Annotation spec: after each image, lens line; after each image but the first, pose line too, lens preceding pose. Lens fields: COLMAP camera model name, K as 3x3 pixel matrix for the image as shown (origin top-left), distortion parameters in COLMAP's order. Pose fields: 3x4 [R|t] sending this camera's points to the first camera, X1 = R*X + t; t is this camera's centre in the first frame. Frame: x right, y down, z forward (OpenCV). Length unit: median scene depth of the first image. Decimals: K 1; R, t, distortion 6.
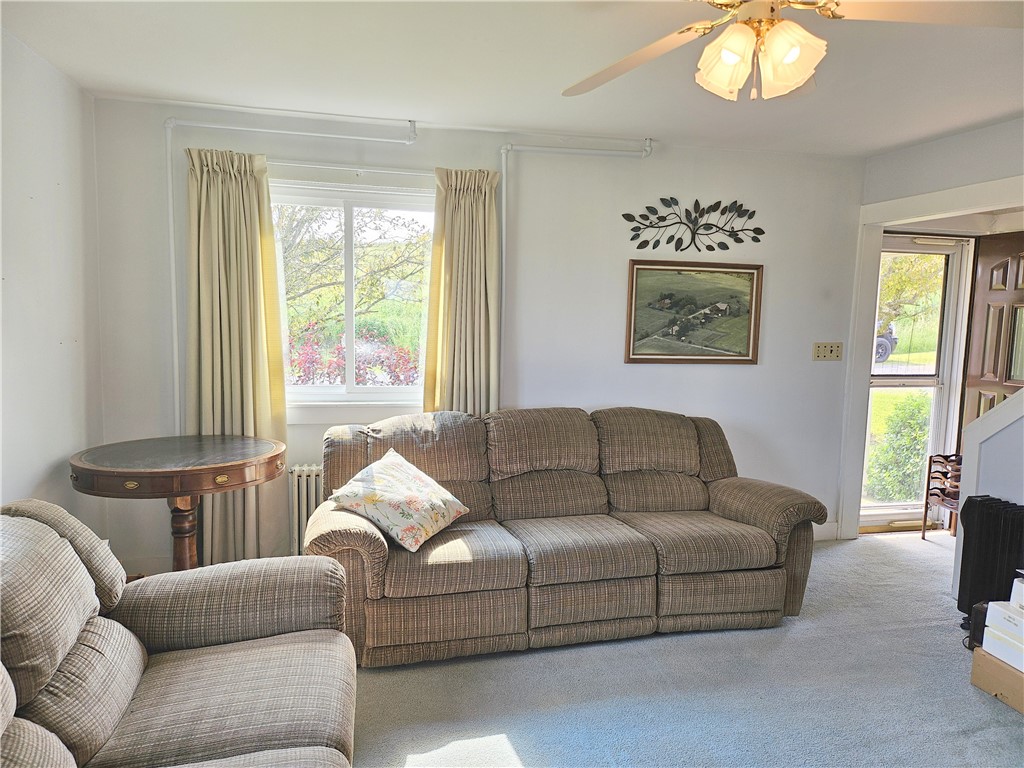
lens RADIAL K [[719.8, 0, 520.0], [0, 719.8, 386.5], [0, 0, 1]] dist [0.071957, -0.085226]
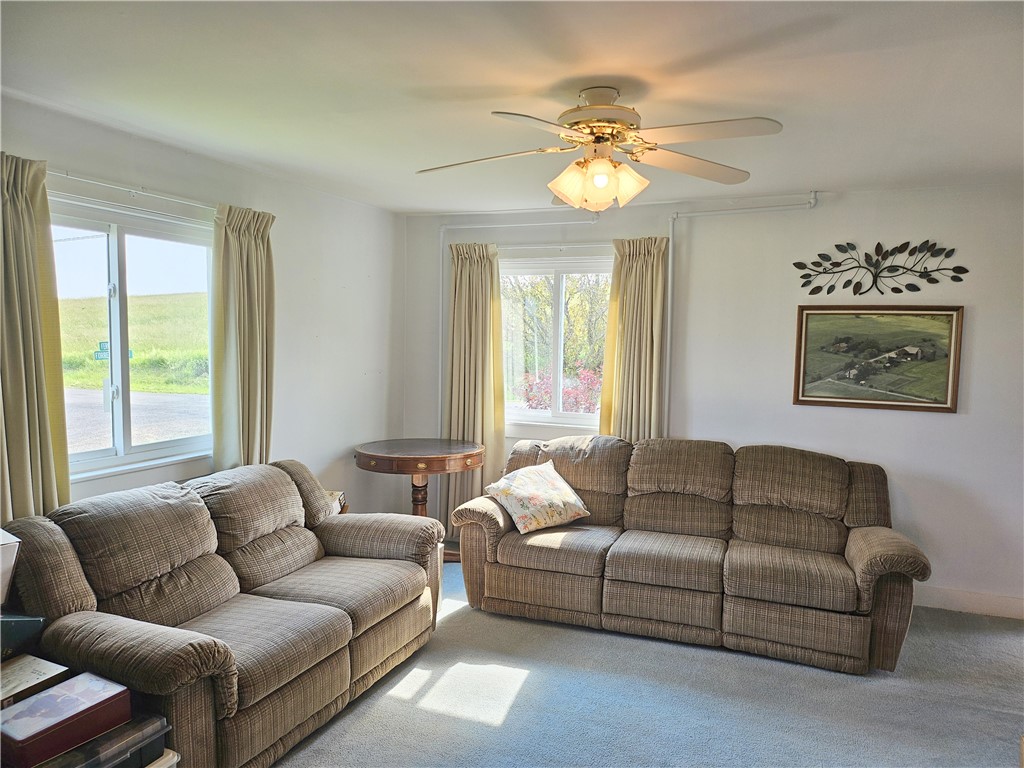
lens RADIAL K [[719.8, 0, 520.0], [0, 719.8, 386.5], [0, 0, 1]] dist [0.071957, -0.085226]
pose [[0.815354, 0.034142, -0.577956, 0.433254], [-0.059320, 0.997933, -0.024734, -0.008925], [0.575916, 0.054451, 0.815693, -0.081521]]
